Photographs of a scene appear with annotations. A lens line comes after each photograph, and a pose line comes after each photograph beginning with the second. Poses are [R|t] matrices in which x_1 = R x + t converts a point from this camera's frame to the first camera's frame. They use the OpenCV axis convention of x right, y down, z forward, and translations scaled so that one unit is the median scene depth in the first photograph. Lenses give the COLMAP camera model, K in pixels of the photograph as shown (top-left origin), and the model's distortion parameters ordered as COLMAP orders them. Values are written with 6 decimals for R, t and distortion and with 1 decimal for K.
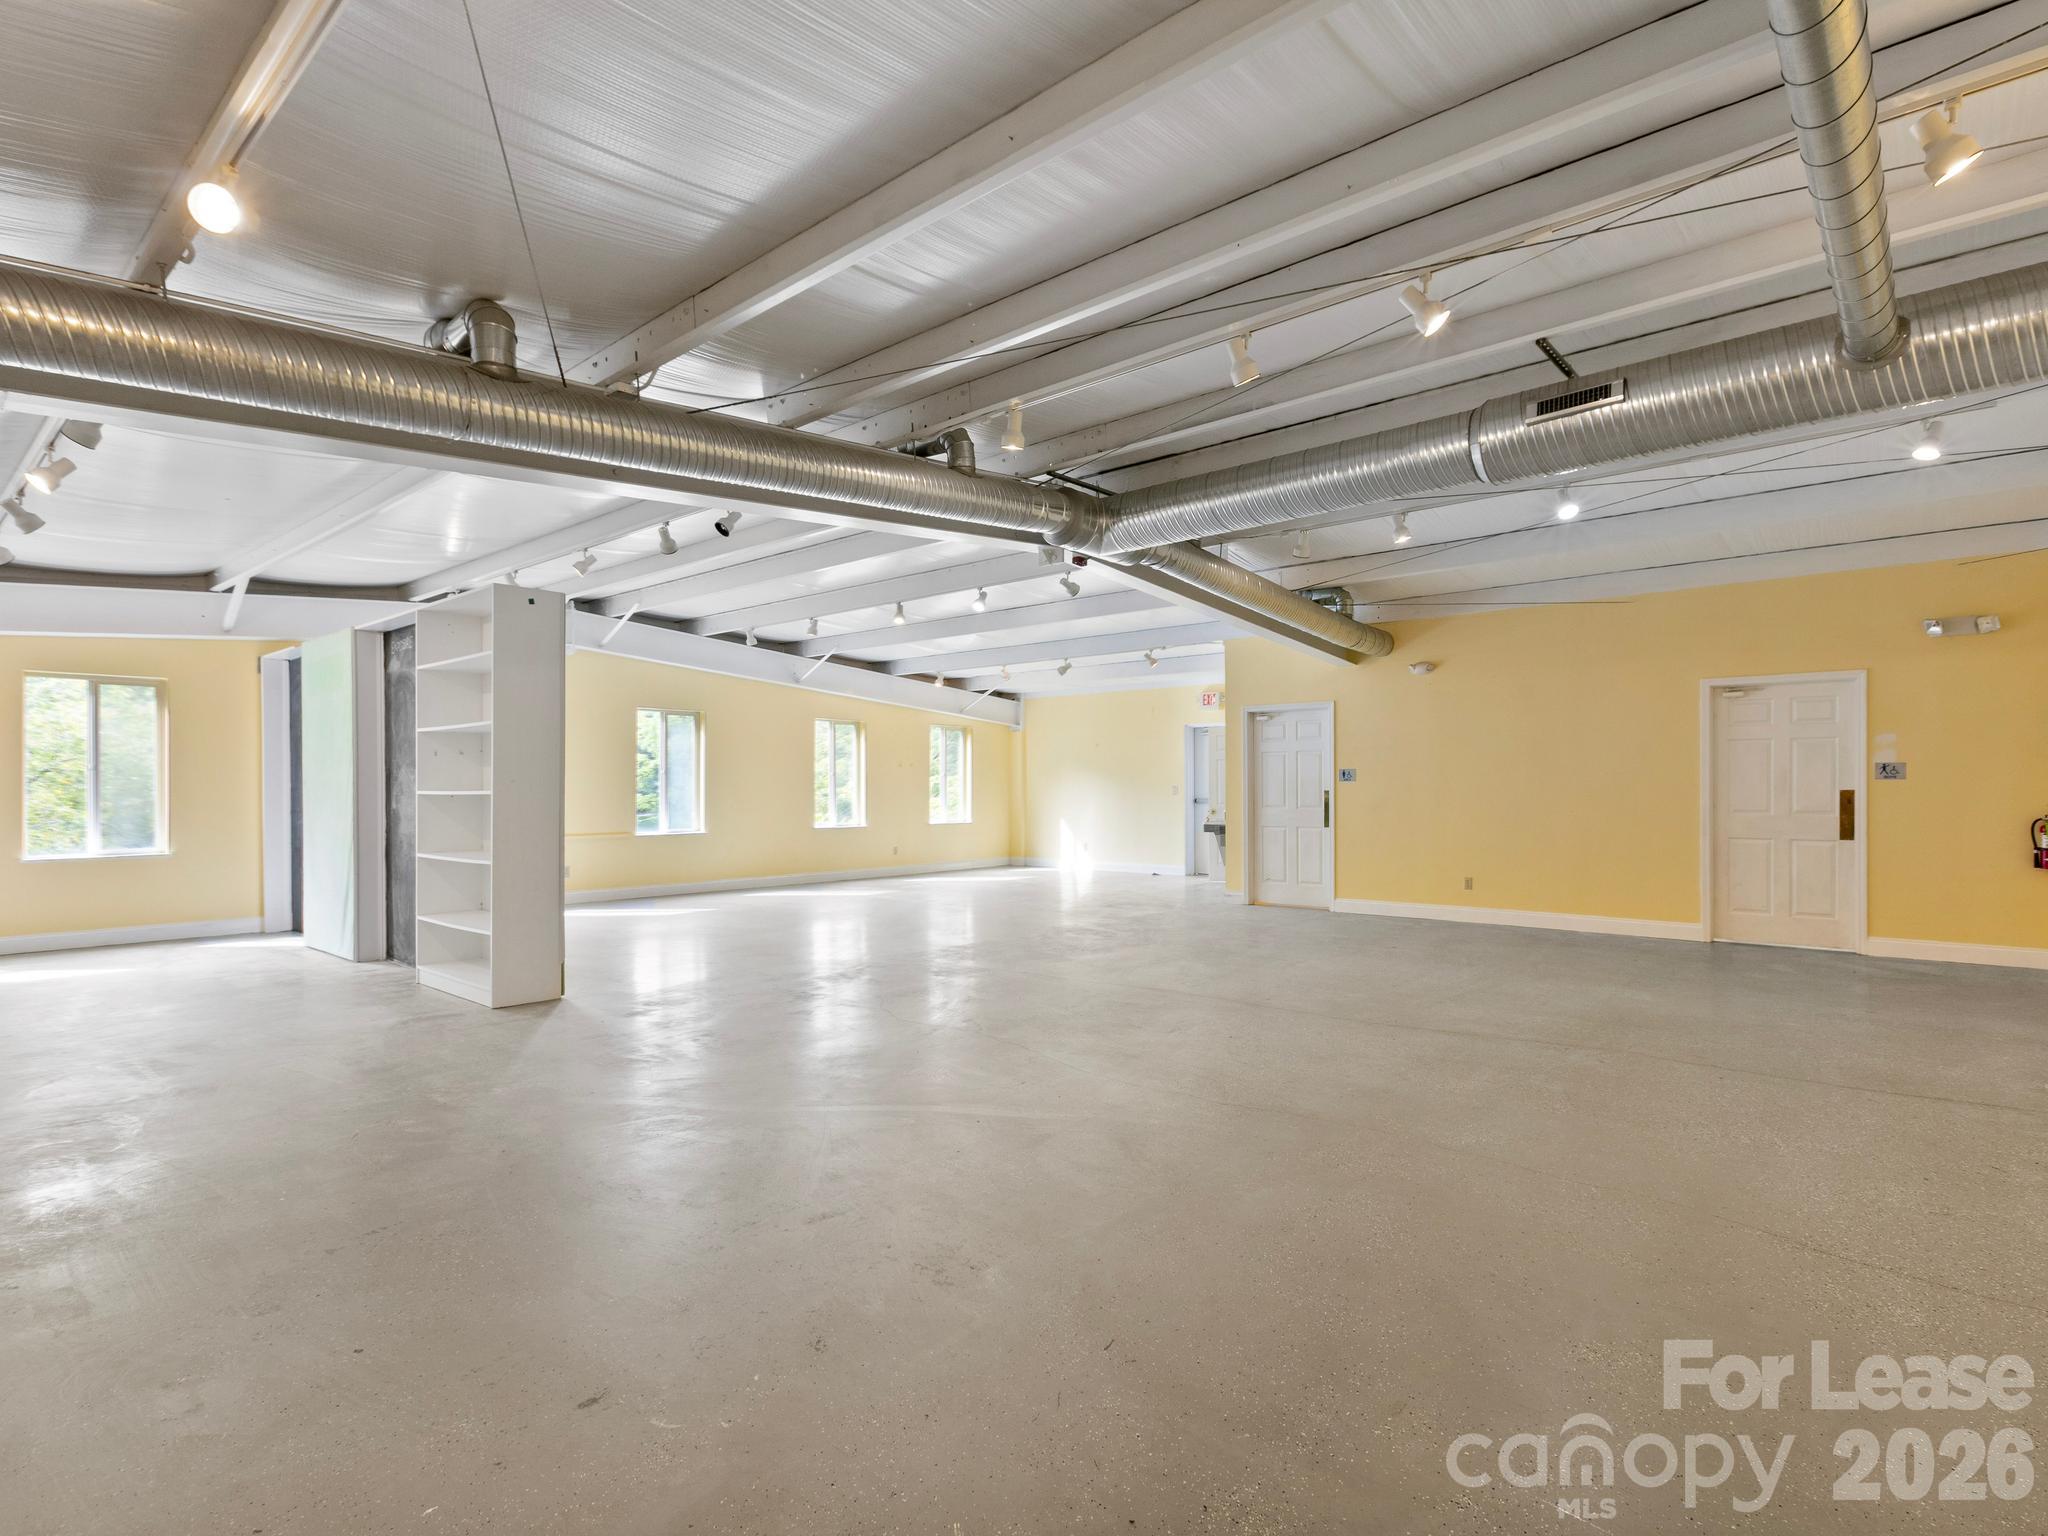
lens RADIAL K [[1030.6, 0, 995.2], [0, 1030.6, 782.1], [0, 0, 1]] dist [0.006596, 0.000347]
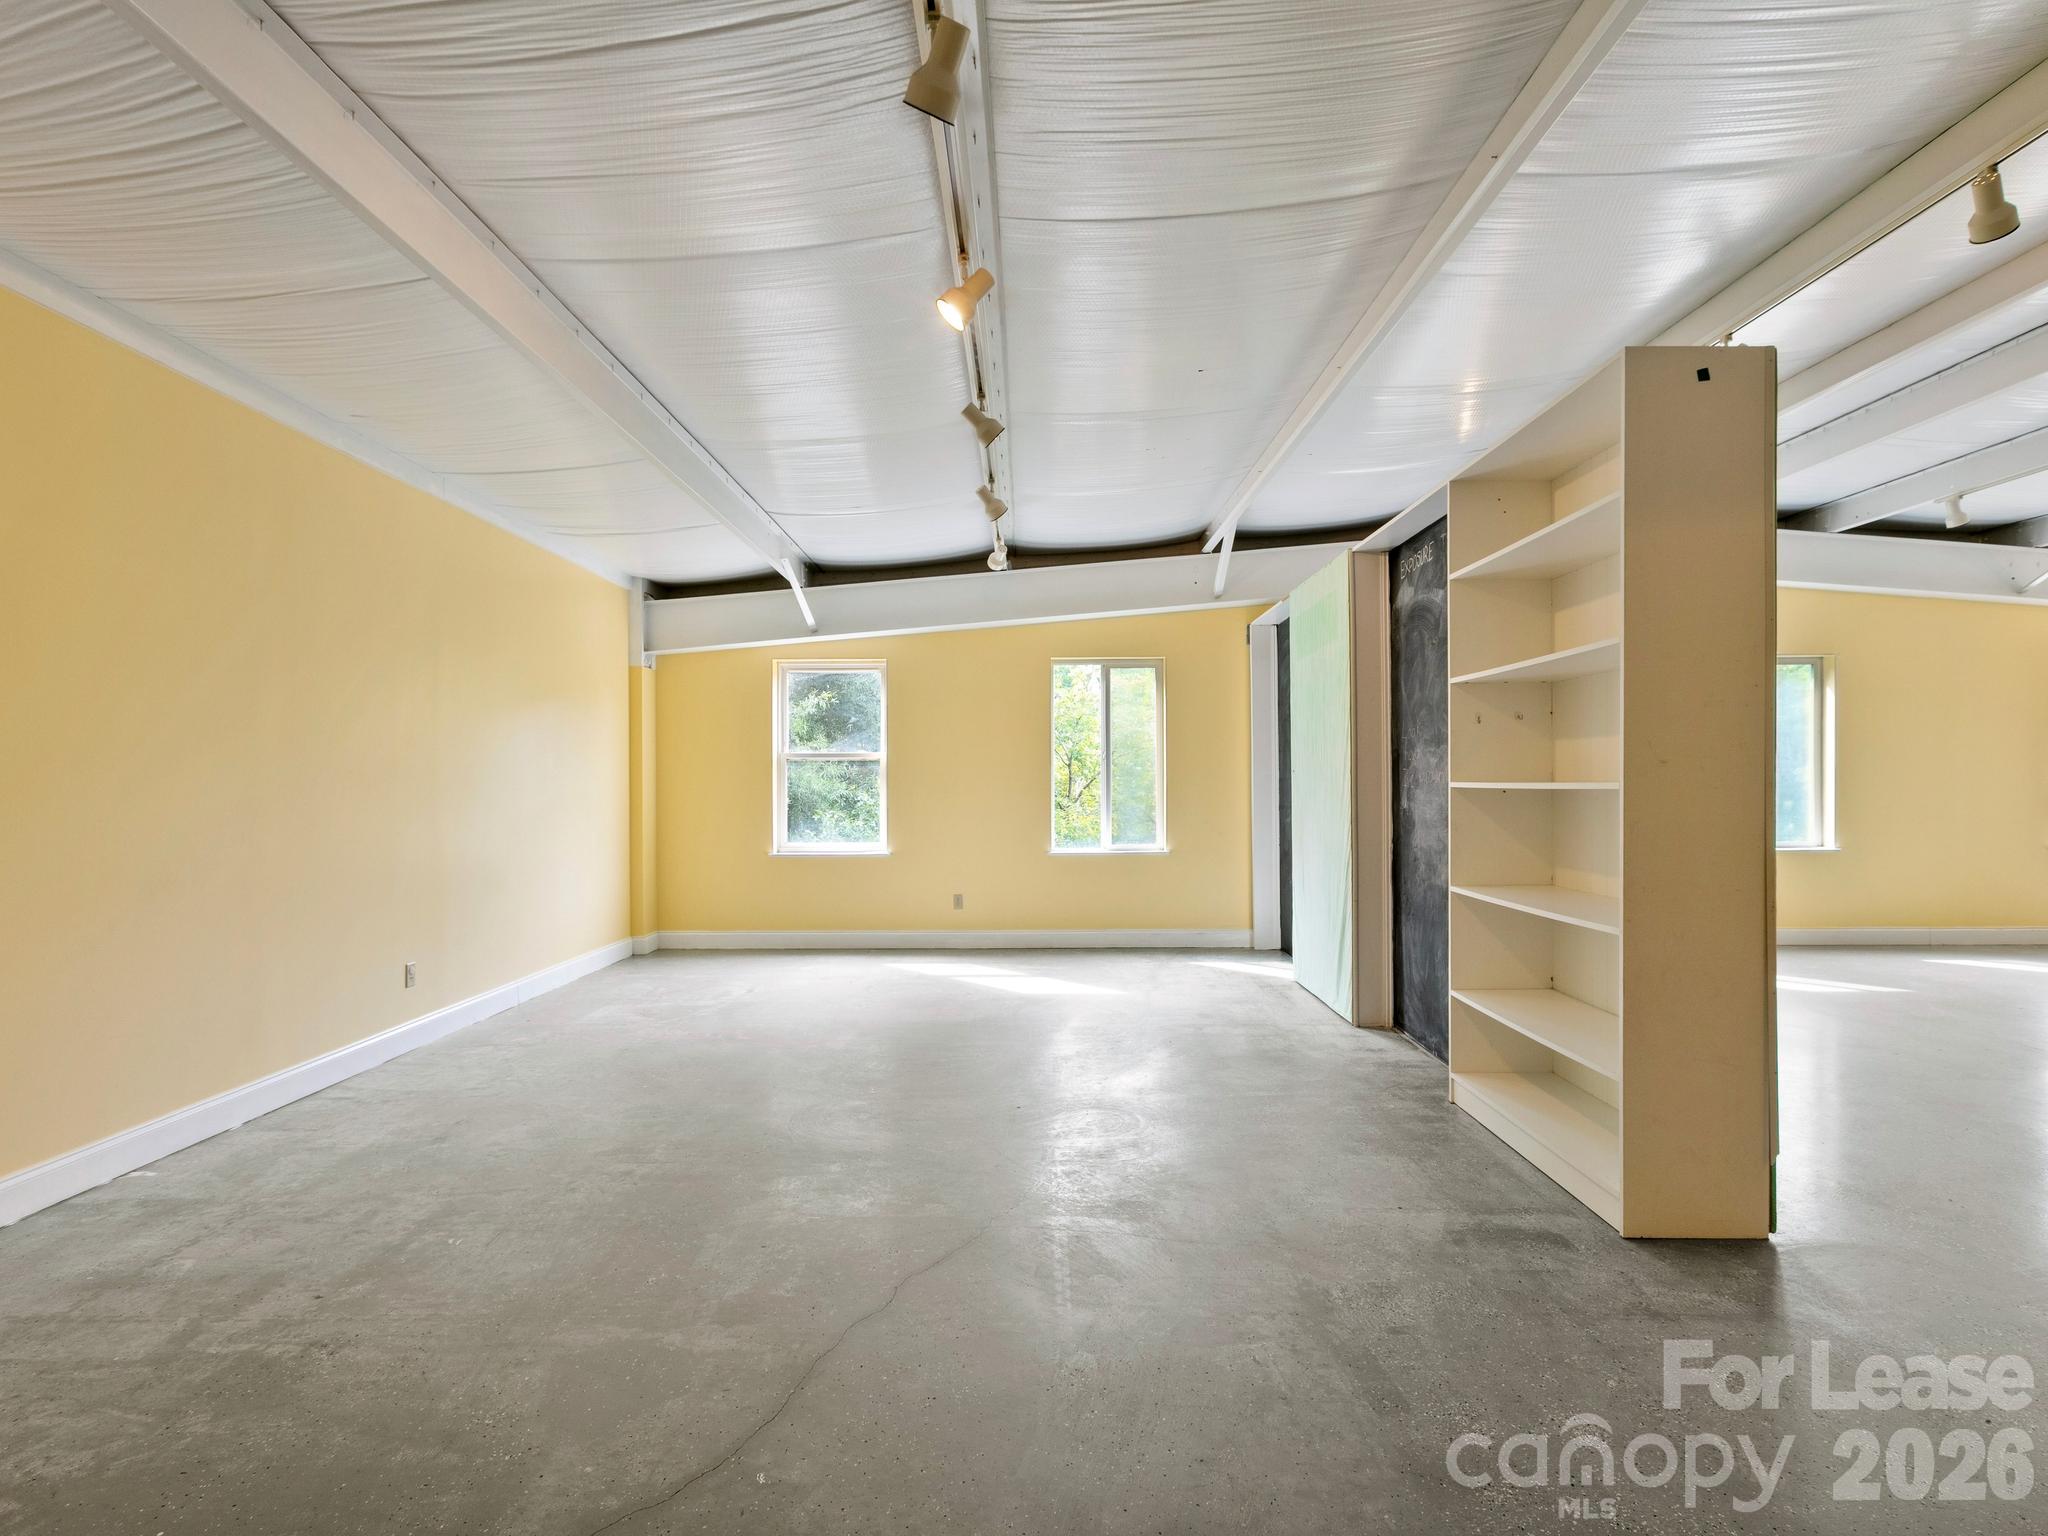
lens RADIAL K [[1030.6, 0, 1026.2], [0, 1030.6, 773.8], [0, 0, 1]] dist [0.006596, 0.000347]
pose [[0.662375, -0.003939, -0.749162, -0.236750], [0.004206, 0.999990, -0.001538, 0.003207], [0.749161, -0.002132, 0.662385, 0.361709]]
